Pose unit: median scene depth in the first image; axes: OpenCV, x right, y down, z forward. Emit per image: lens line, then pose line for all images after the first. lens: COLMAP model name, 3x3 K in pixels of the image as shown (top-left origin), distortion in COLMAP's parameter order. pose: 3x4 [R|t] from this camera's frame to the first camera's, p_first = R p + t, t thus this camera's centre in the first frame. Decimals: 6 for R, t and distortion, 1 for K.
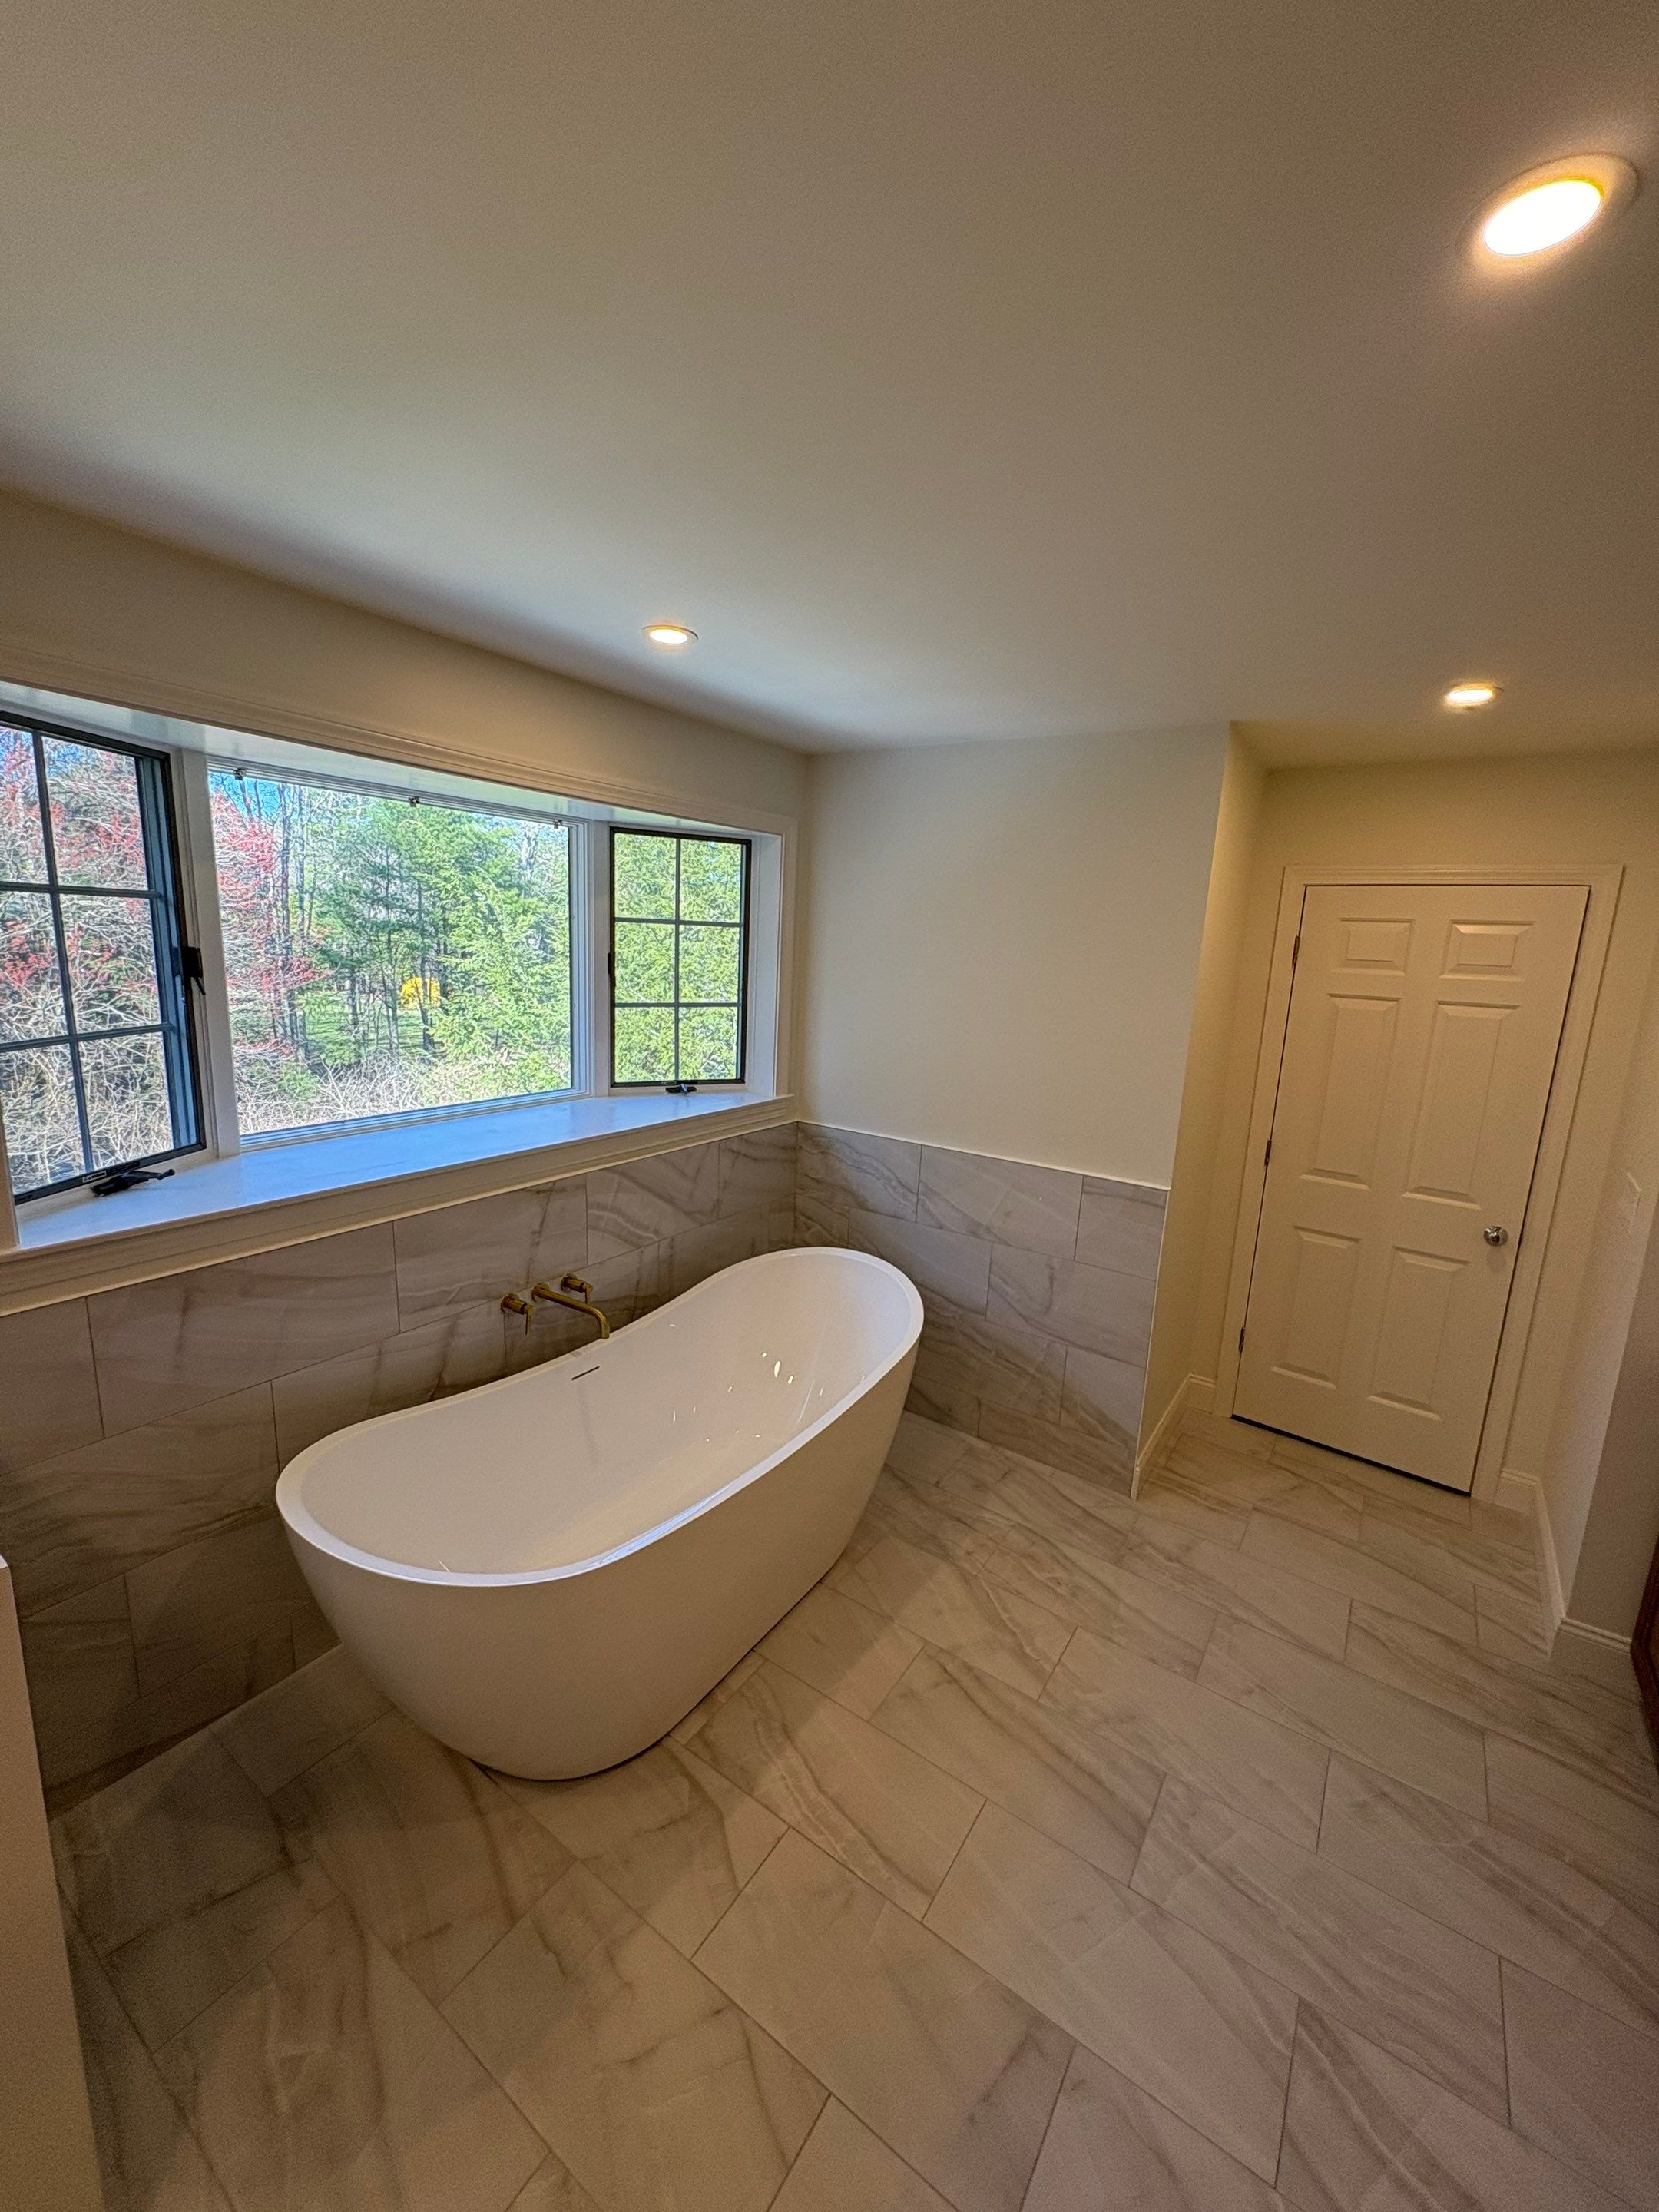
lens RADIAL K [[875.3, 0, 829.5], [0, 875.3, 1106.0], [0, 0, 1]] dist [0.000625, -0.000165]
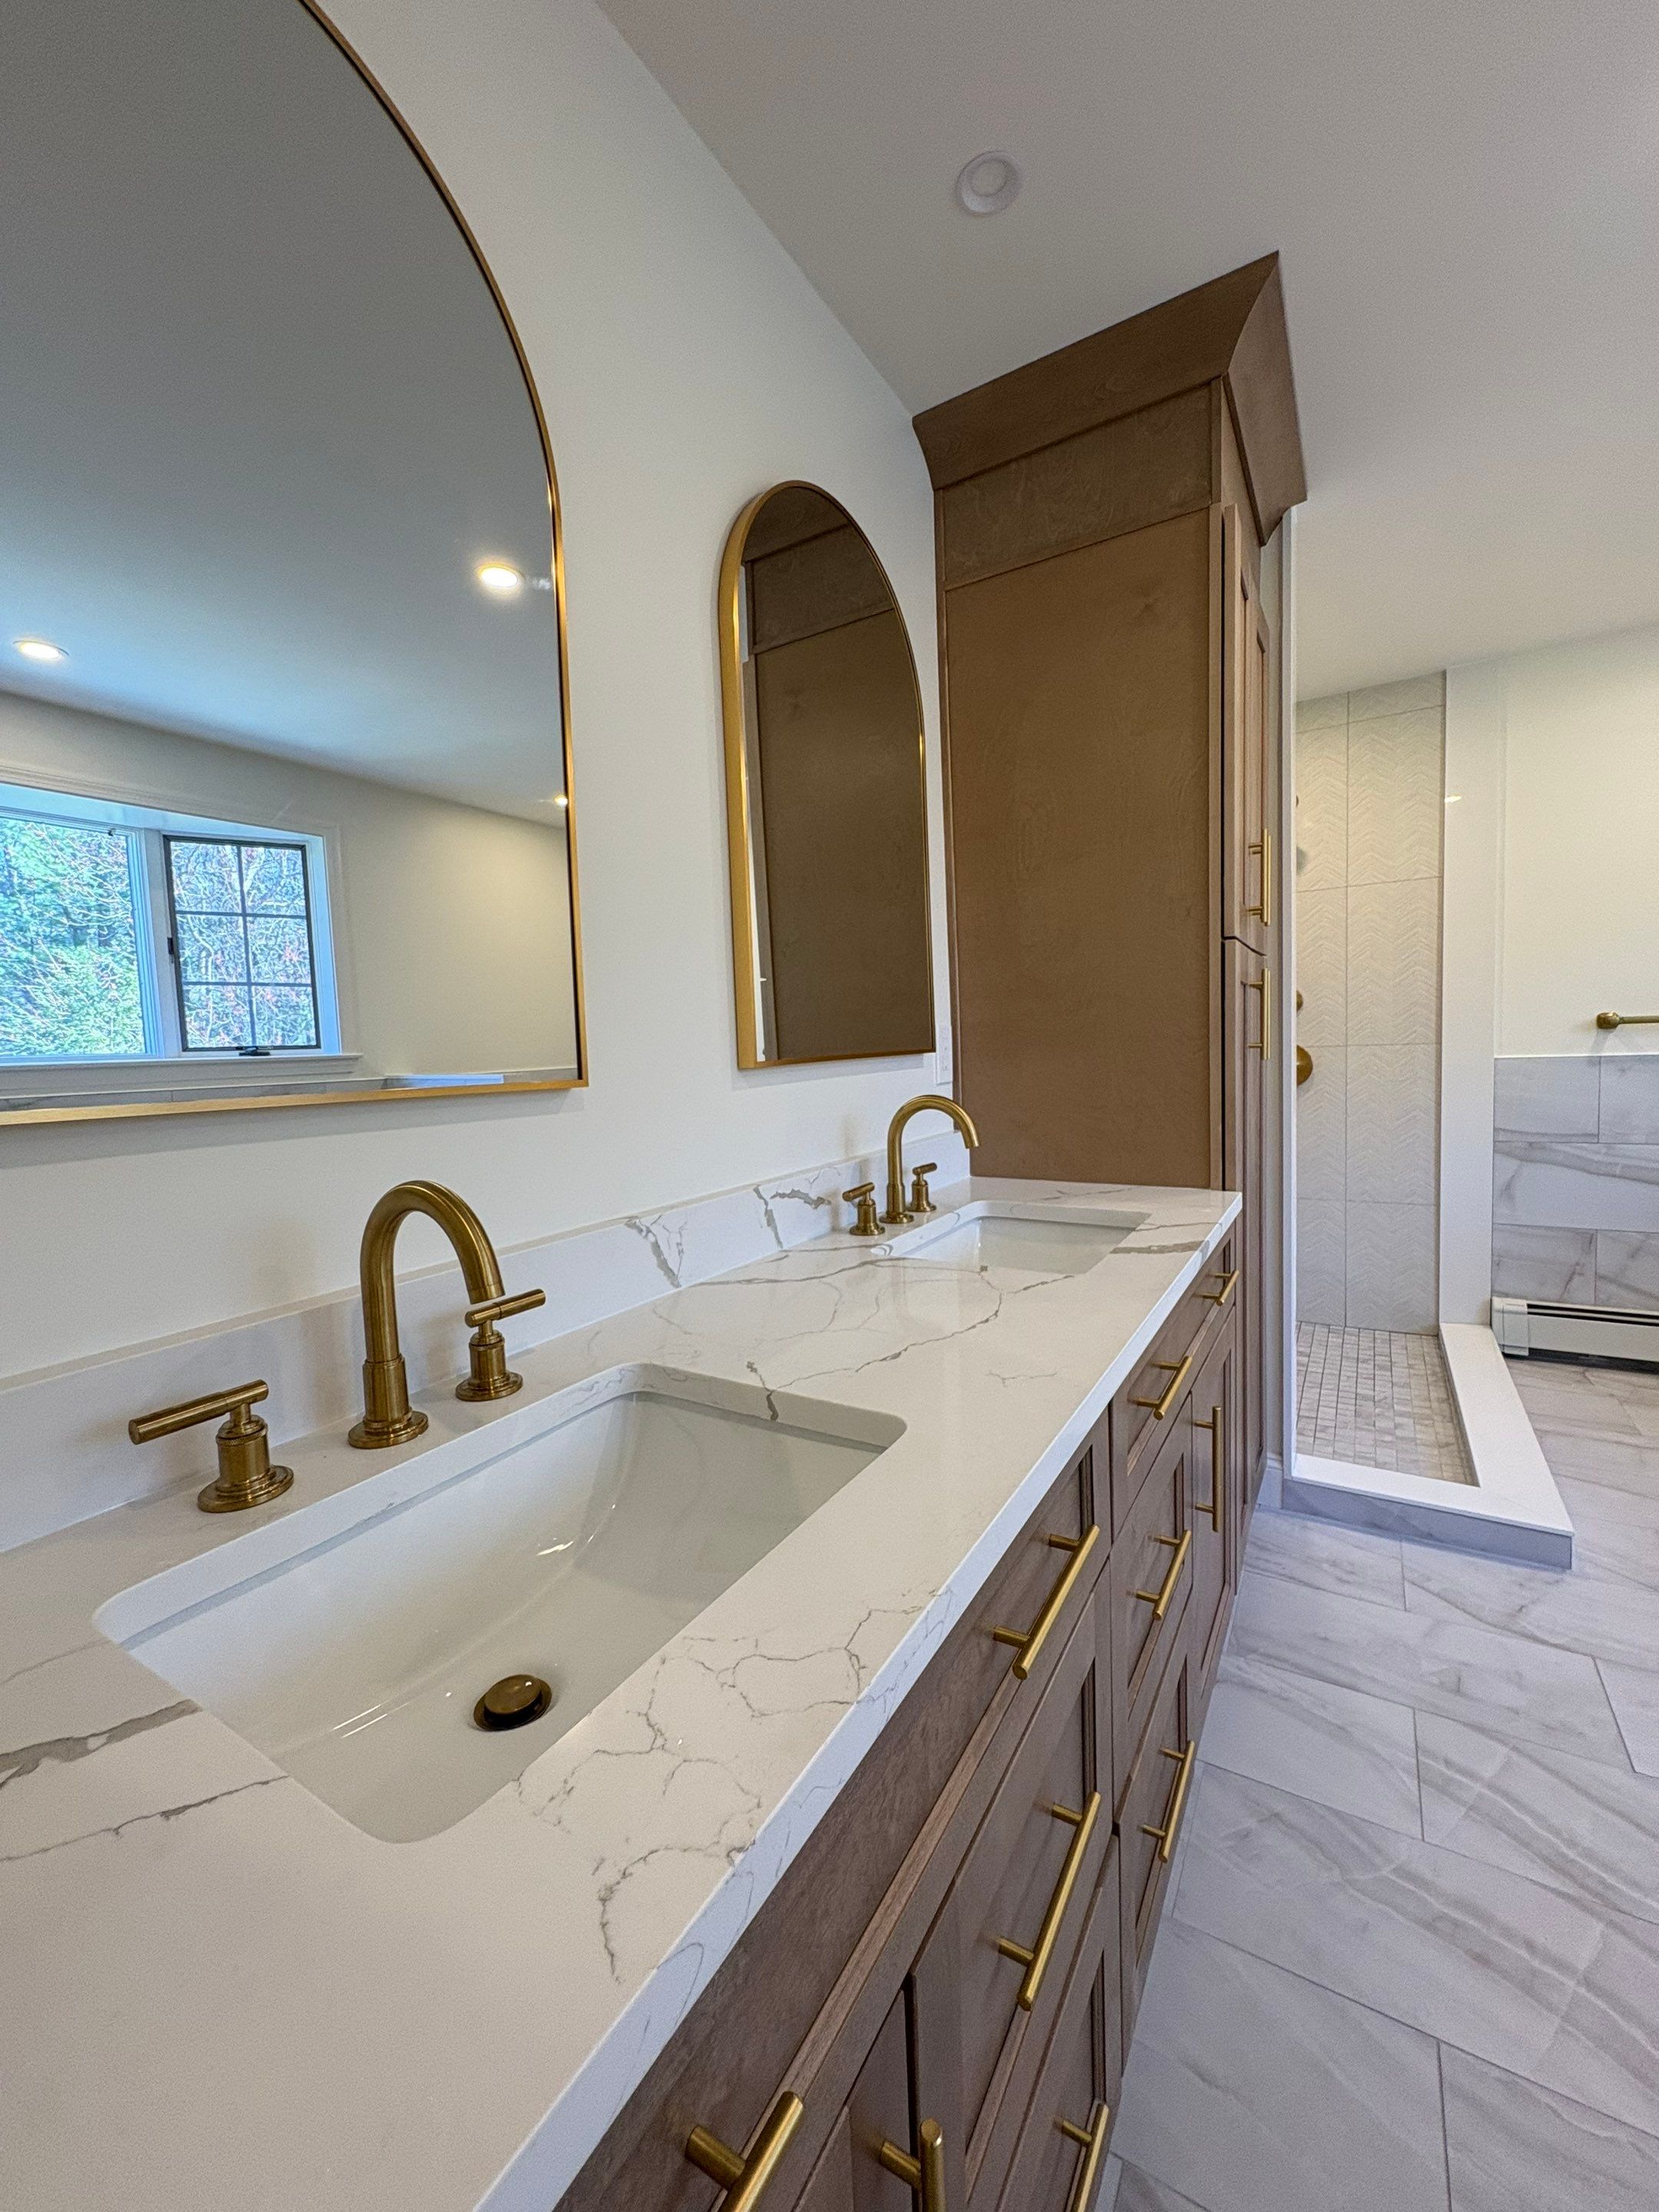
lens RADIAL K [[880.7, 0, 828.9], [0, 880.7, 1104.9], [0, 0, 1]] dist [-0.000121, 0.000230]
pose [[-0.998519, -0.001929, -0.054375, 0.918814], [-0.015783, 0.966673, 0.255526, 0.139450], [0.052070, 0.256005, -0.965272, 1.025192]]
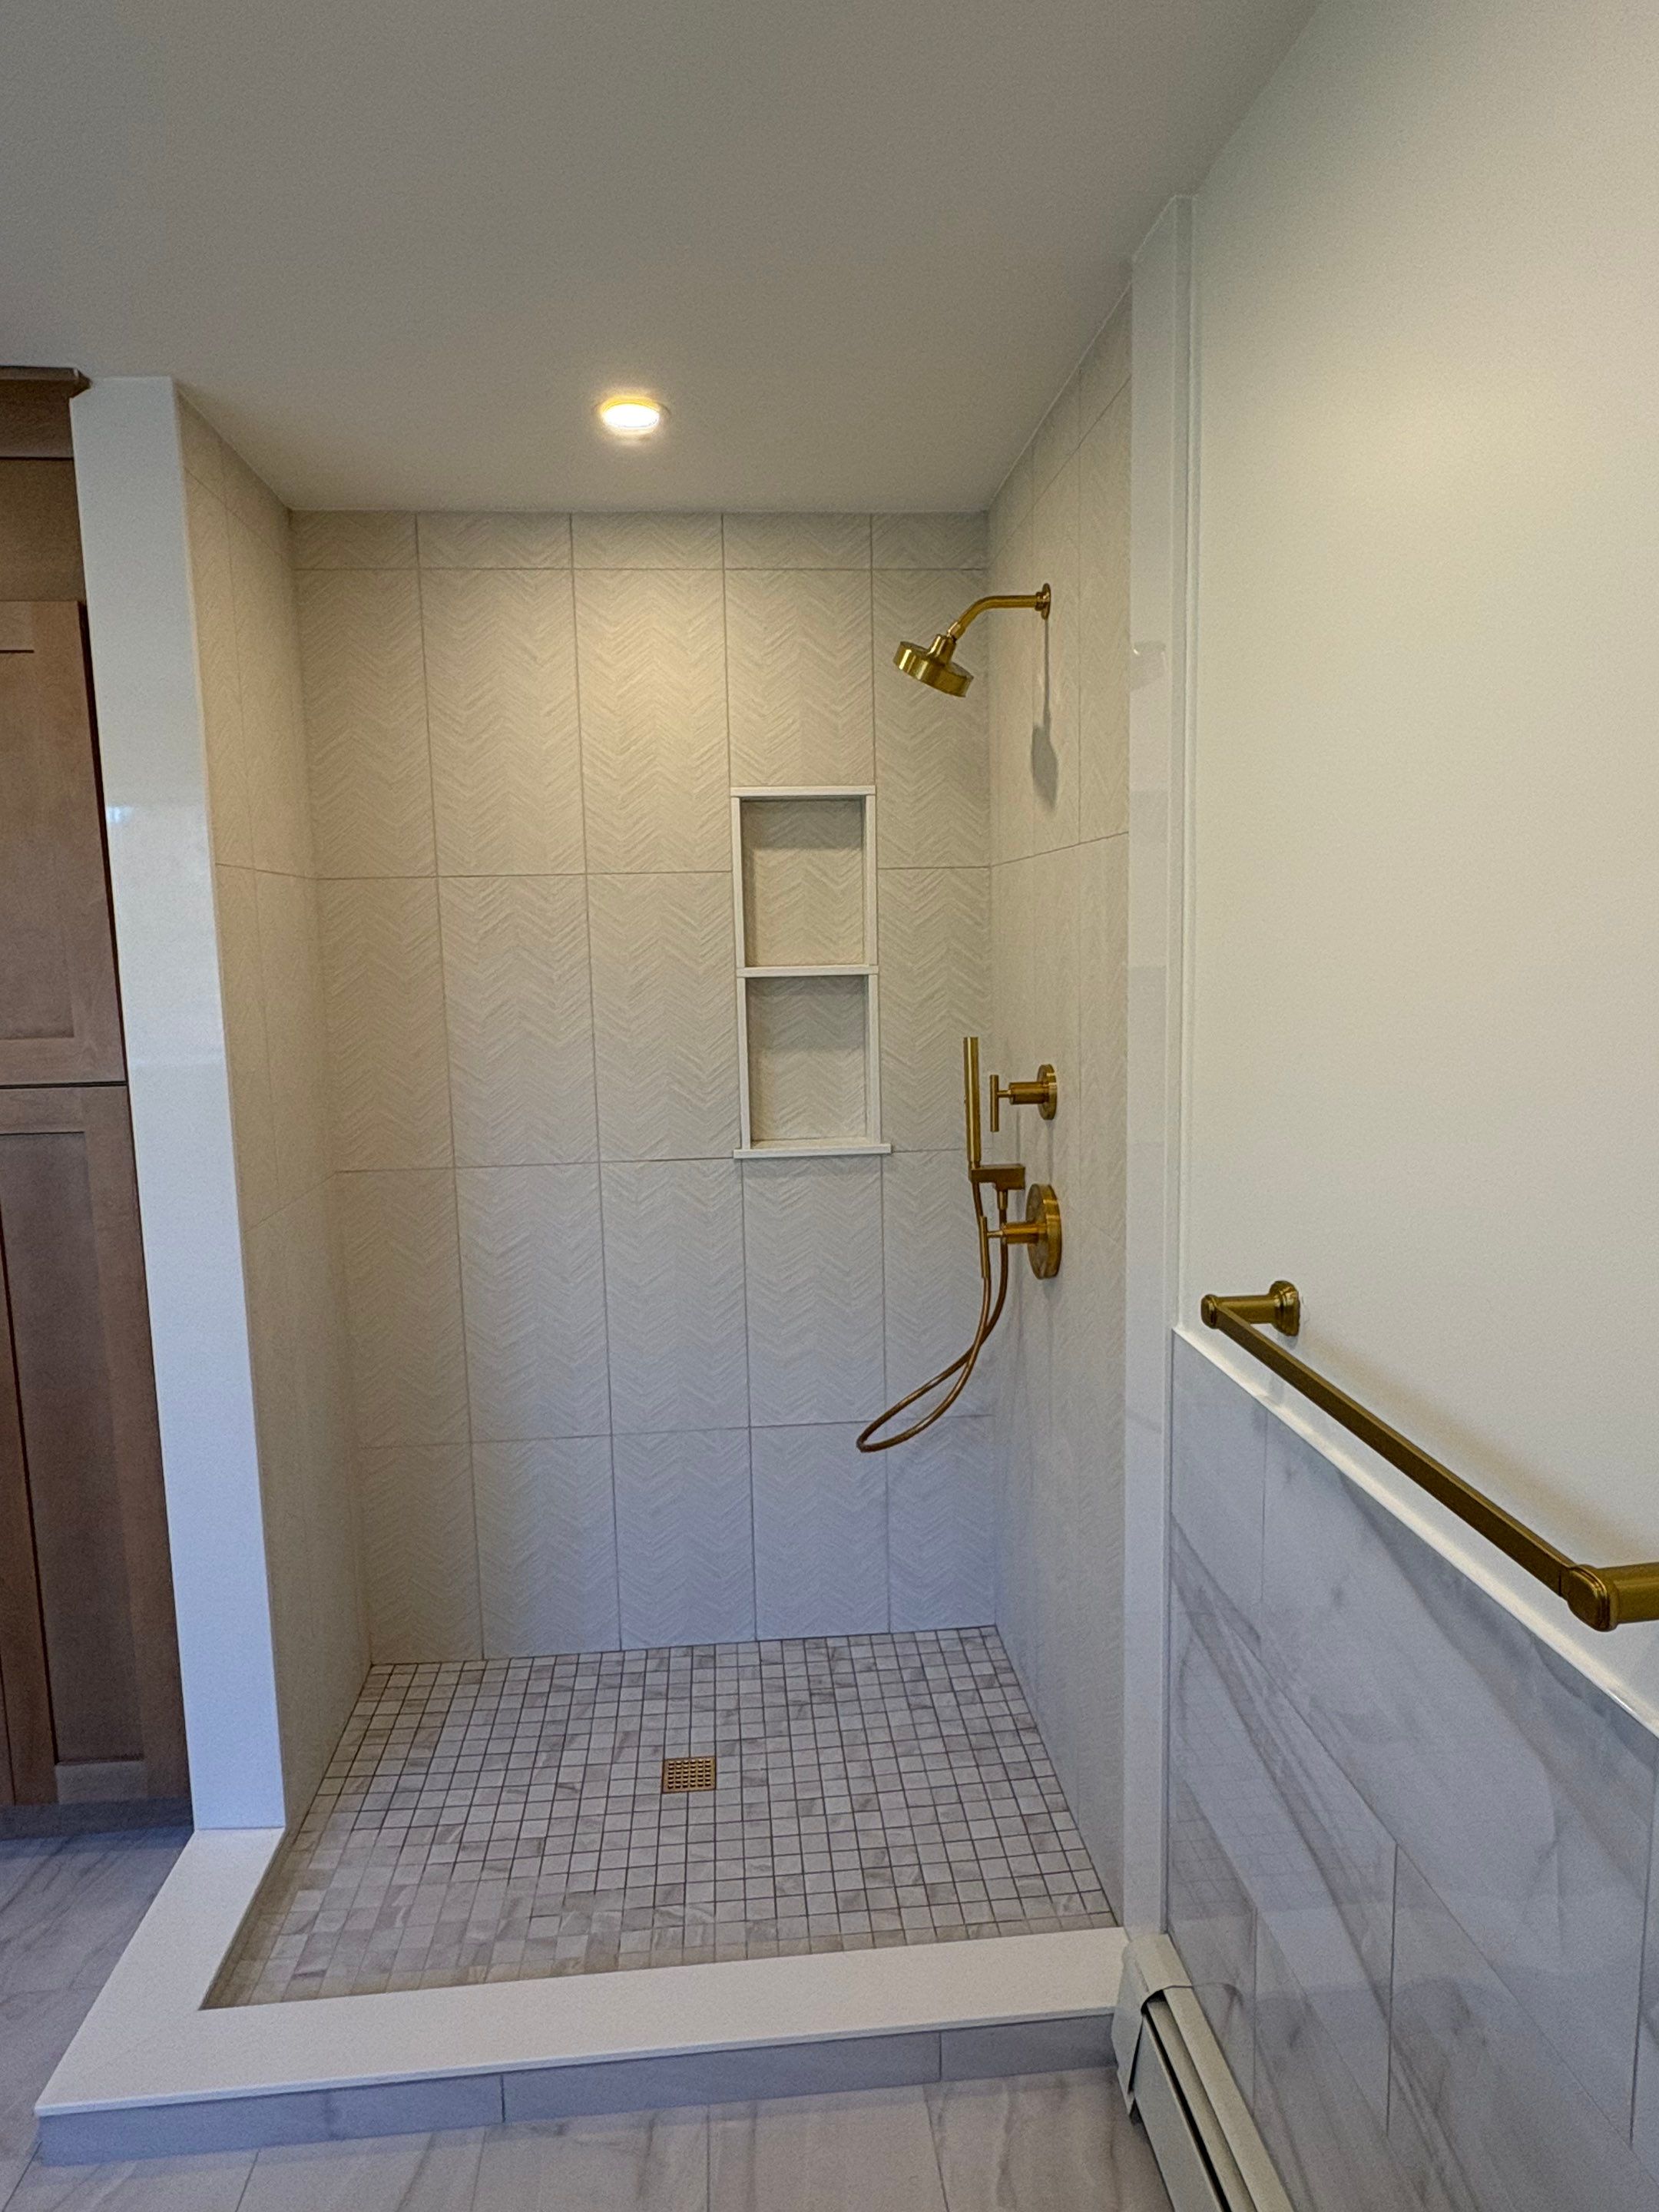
lens RADIAL K [[1323.2, 0, 826.8], [0, 1323.2, 1093.7], [0, 0, 1]] dist [-0.001112, 0.002451]
pose [[-0.634932, -0.124430, 0.762482, -0.830278], [0.140688, 0.951820, 0.272481, 0.024731], [-0.759651, 0.280279, -0.586835, 0.199470]]
